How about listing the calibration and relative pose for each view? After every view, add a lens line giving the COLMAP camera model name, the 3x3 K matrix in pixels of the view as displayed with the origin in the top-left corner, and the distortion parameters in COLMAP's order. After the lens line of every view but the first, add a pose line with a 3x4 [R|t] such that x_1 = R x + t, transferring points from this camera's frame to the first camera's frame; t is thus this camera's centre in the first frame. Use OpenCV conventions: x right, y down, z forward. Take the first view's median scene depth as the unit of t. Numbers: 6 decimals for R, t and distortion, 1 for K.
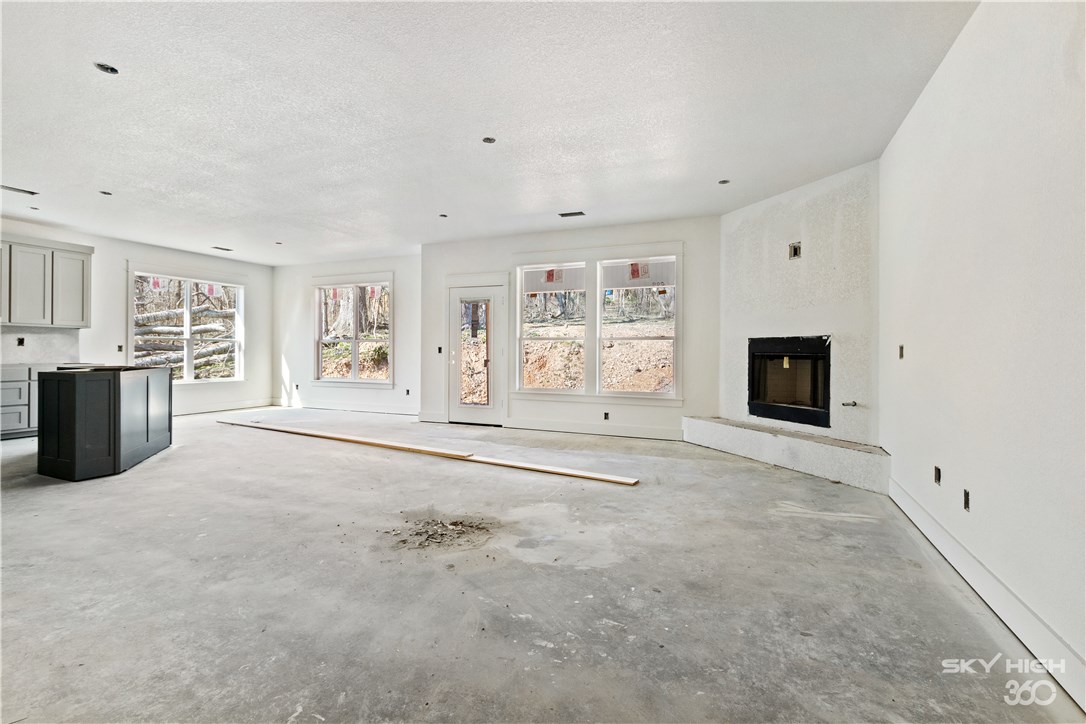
lens RADIAL K [[497.1, 0, 547.4], [0, 497.1, 353.3], [0, 0, 1]] dist [-0.002431, -0.001162]
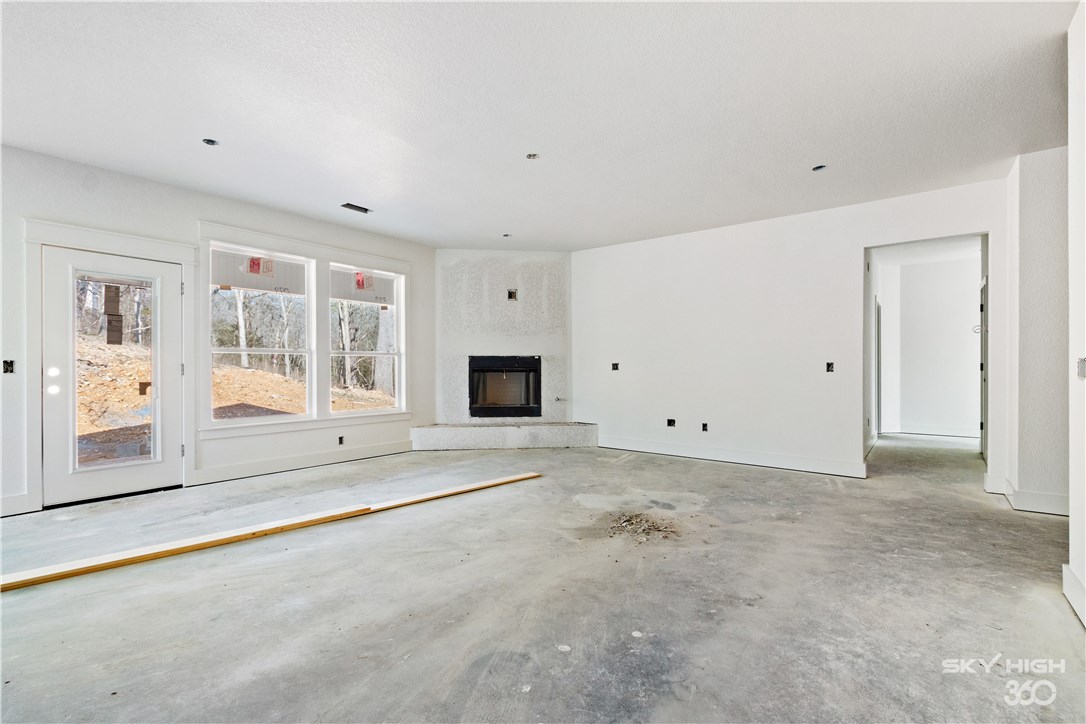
lens RADIAL K [[490.9, 0, 544.1], [0, 490.9, 365.3], [0, 0, 1]] dist [0.002756, -0.000481]
pose [[0.257642, -0.003304, 0.966235, -0.951396], [0.004362, 0.999988, 0.002256, -0.011270], [-0.966231, 0.003633, 0.257654, 0.642917]]
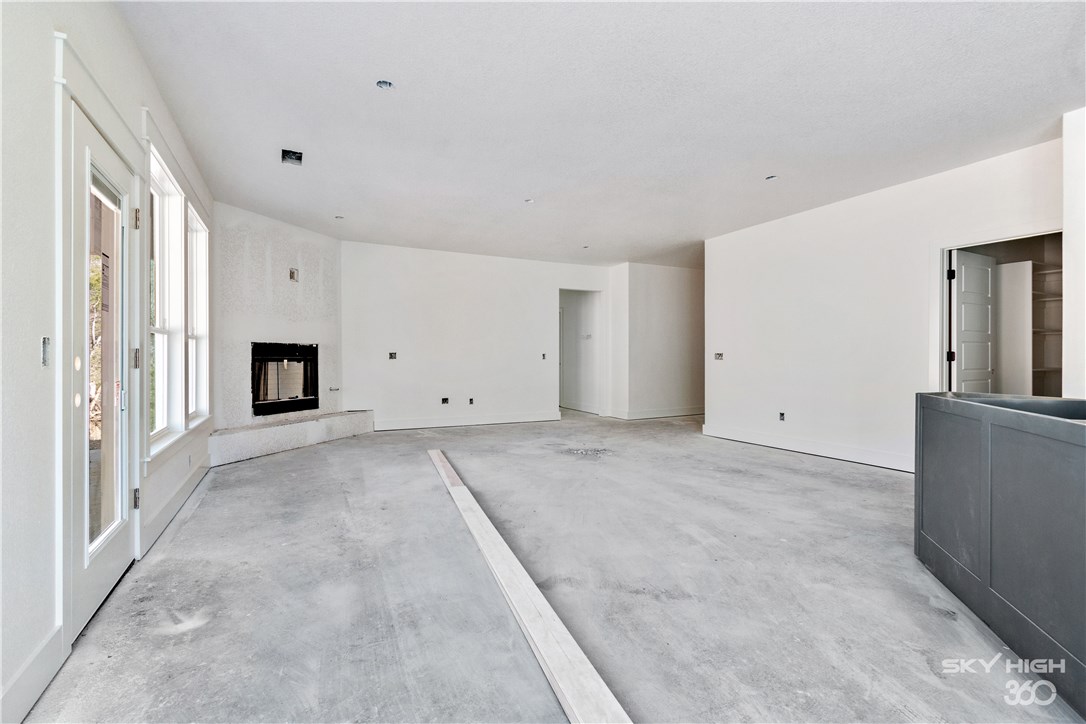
lens RADIAL K [[492.0, 0, 541.6], [0, 492.0, 359.0], [0, 0, 1]] dist [0.000713, -0.000585]
pose [[-0.759126, -0.009449, 0.650875, -0.911220], [-0.004272, 0.999945, 0.009534, -0.010411], [-0.650929, 0.004457, -0.759125, 1.777020]]
